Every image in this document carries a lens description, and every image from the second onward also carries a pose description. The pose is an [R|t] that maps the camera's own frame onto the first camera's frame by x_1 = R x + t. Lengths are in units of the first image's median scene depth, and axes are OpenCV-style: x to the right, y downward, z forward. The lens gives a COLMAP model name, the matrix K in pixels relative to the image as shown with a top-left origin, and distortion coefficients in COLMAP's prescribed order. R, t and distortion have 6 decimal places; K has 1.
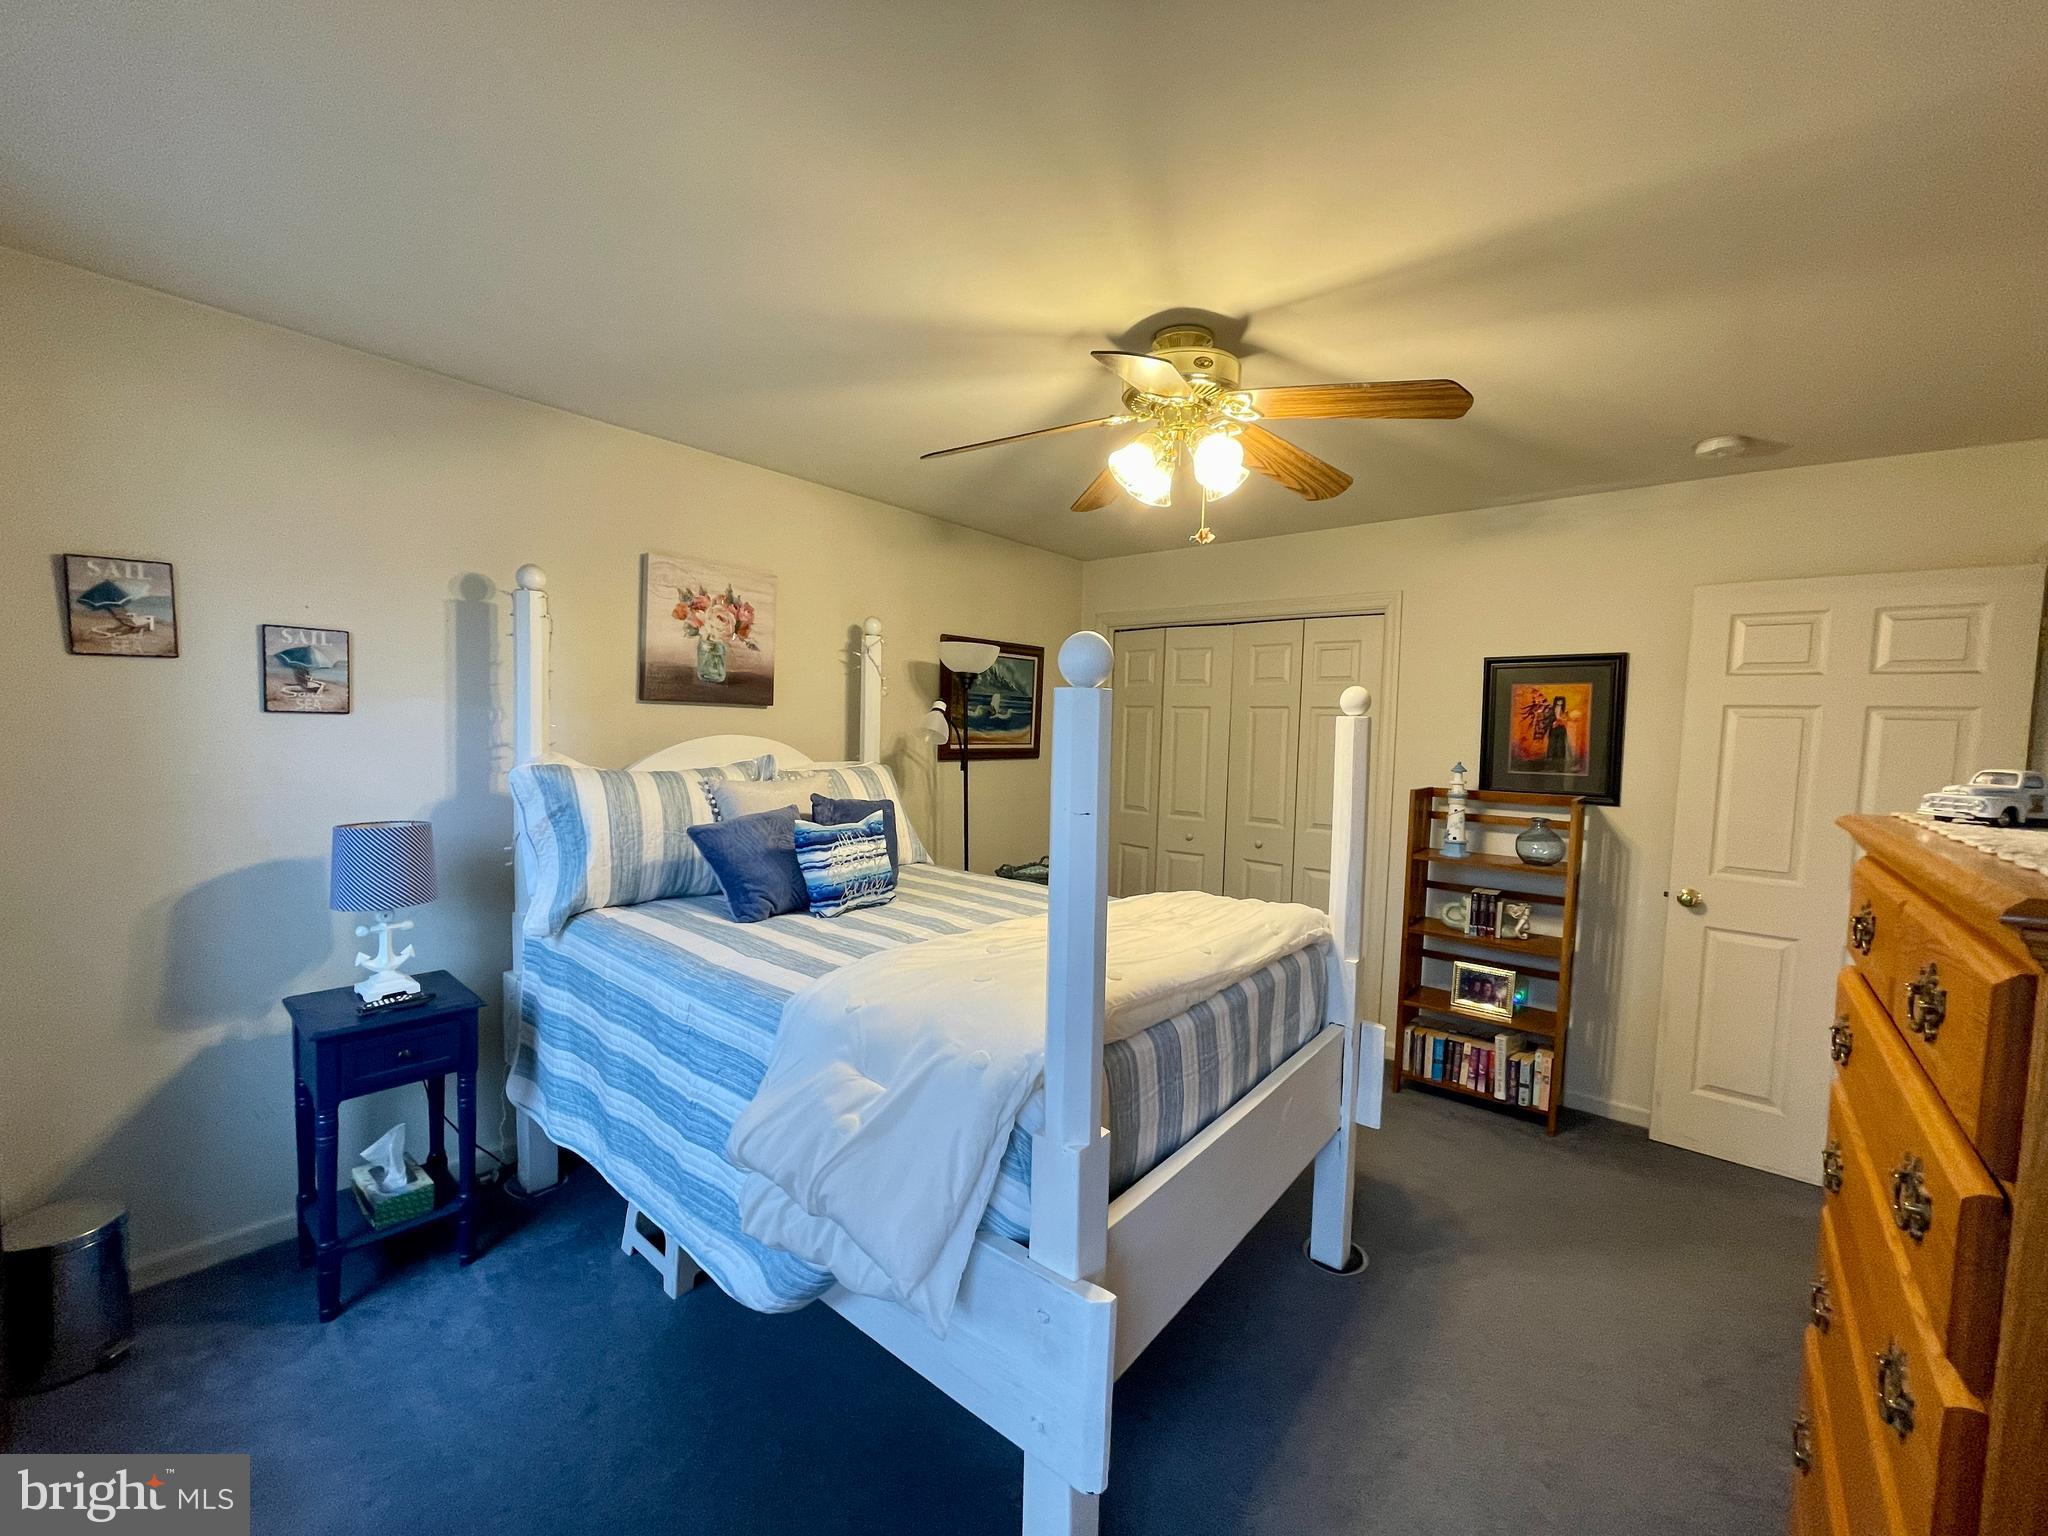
lens RADIAL K [[823.0, 0, 1021.6], [0, 823.0, 775.2], [0, 0, 1]] dist [-0.002229, -0.000729]
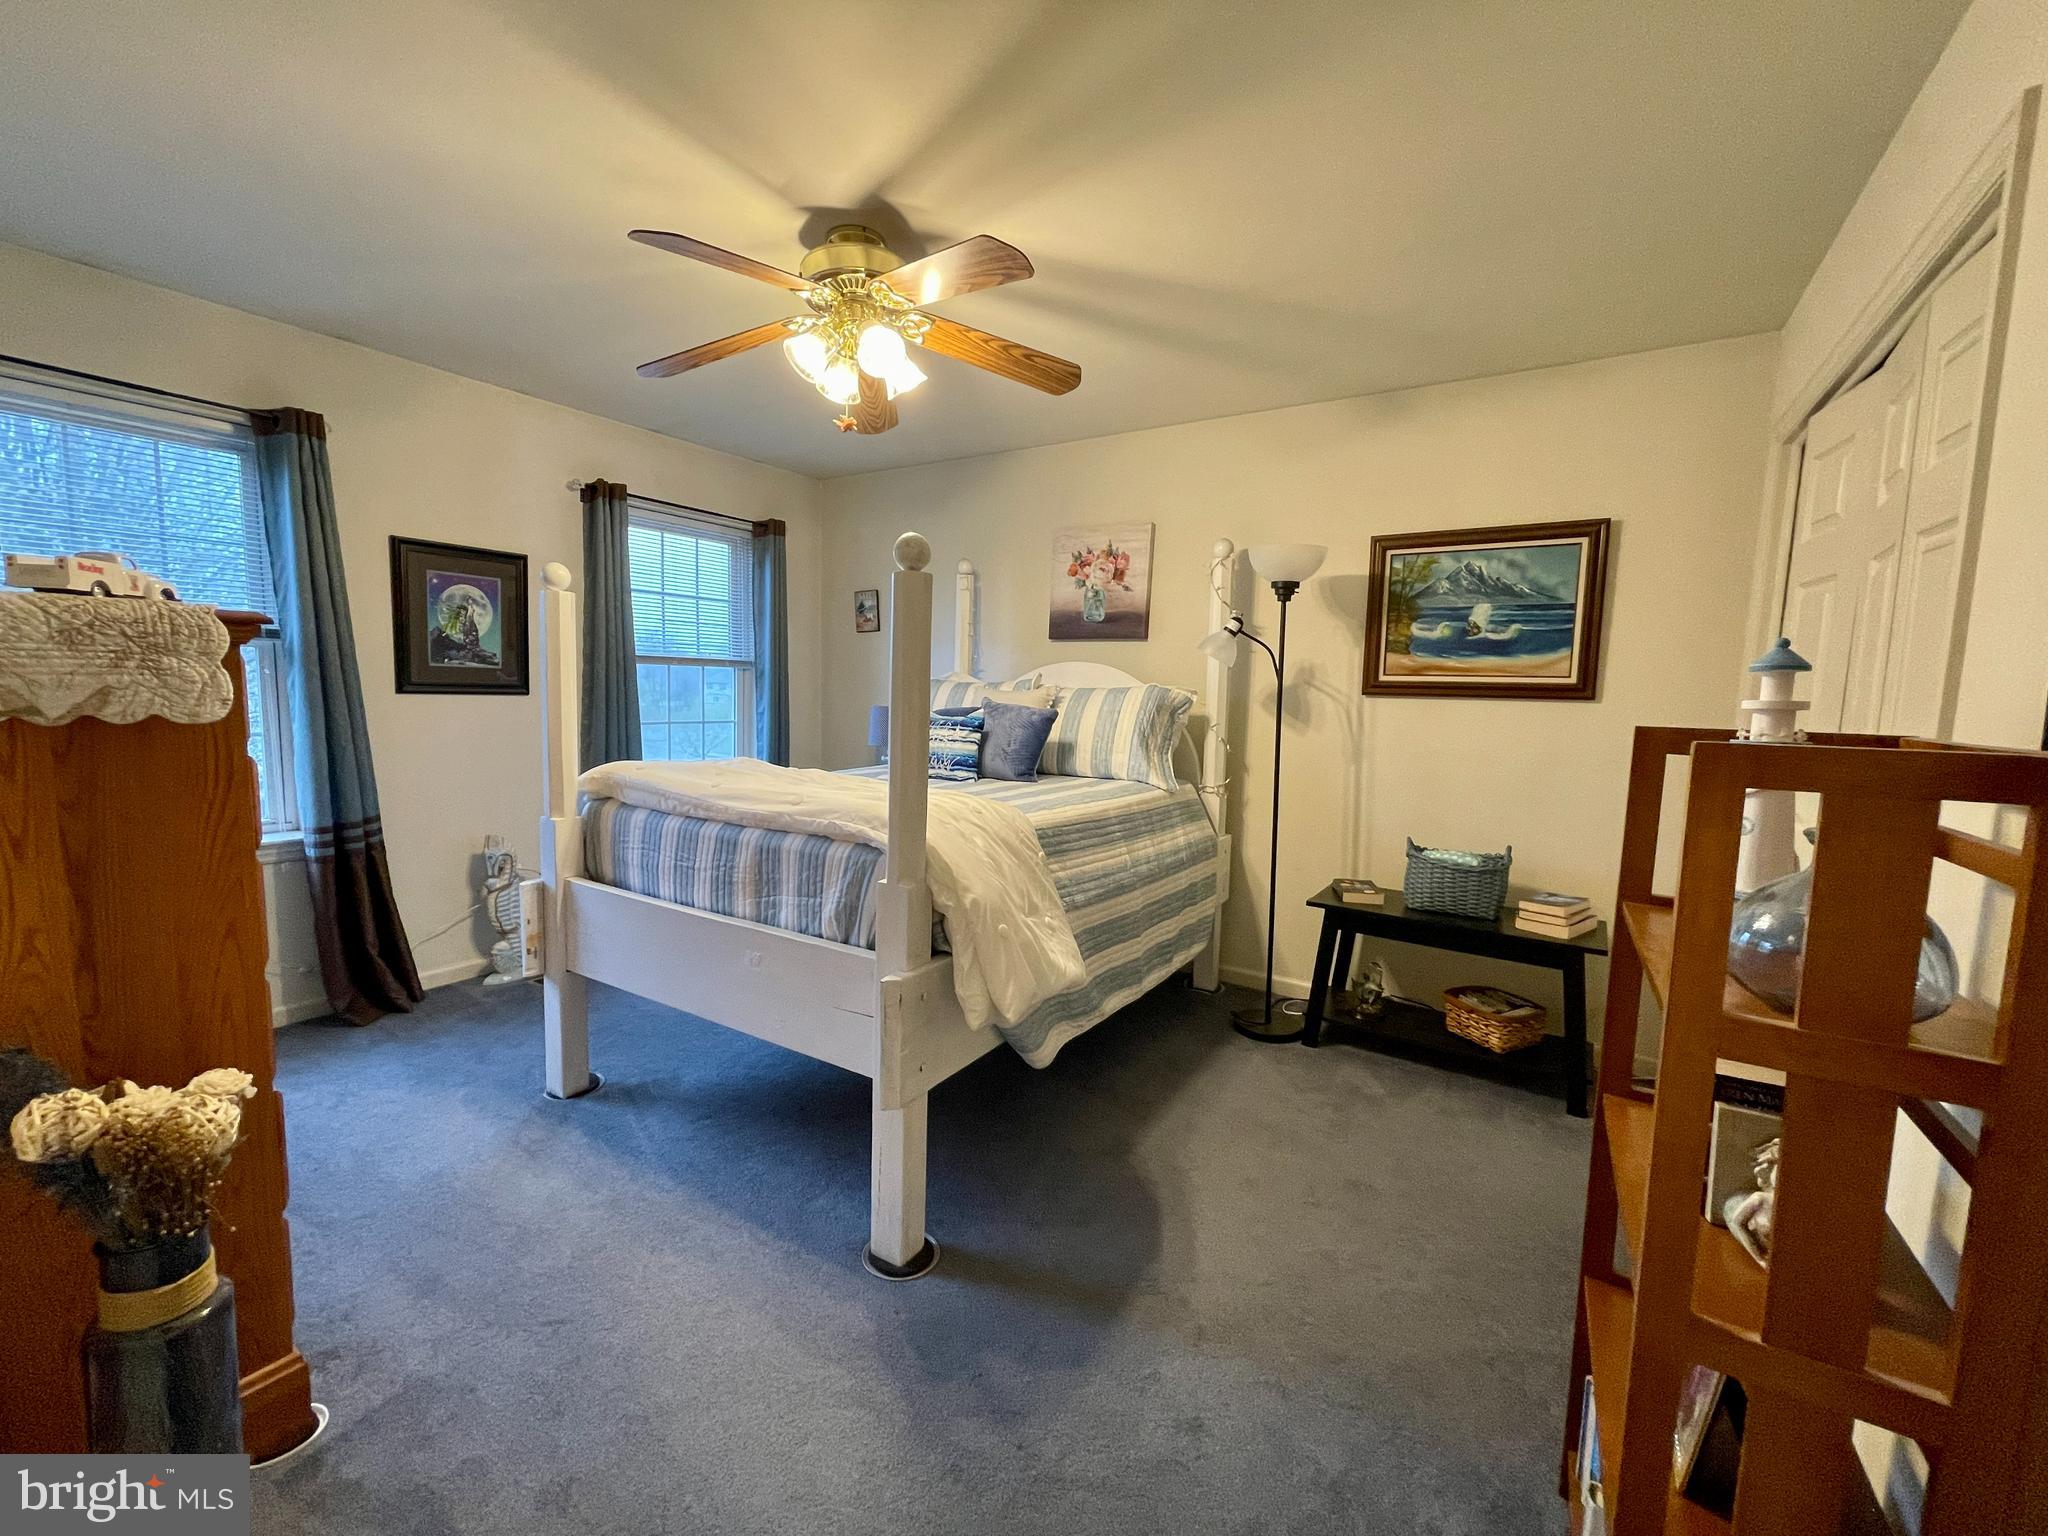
lens RADIAL K [[823.0, 0, 1024.3], [0, 823.0, 773.5], [0, 0, 1]] dist [-0.002229, -0.000729]
pose [[0.129164, 0.081078, -0.988303, 0.846068], [-0.079209, 0.994311, 0.071218, 0.035188], [0.988455, 0.069083, 0.134851, 0.716602]]
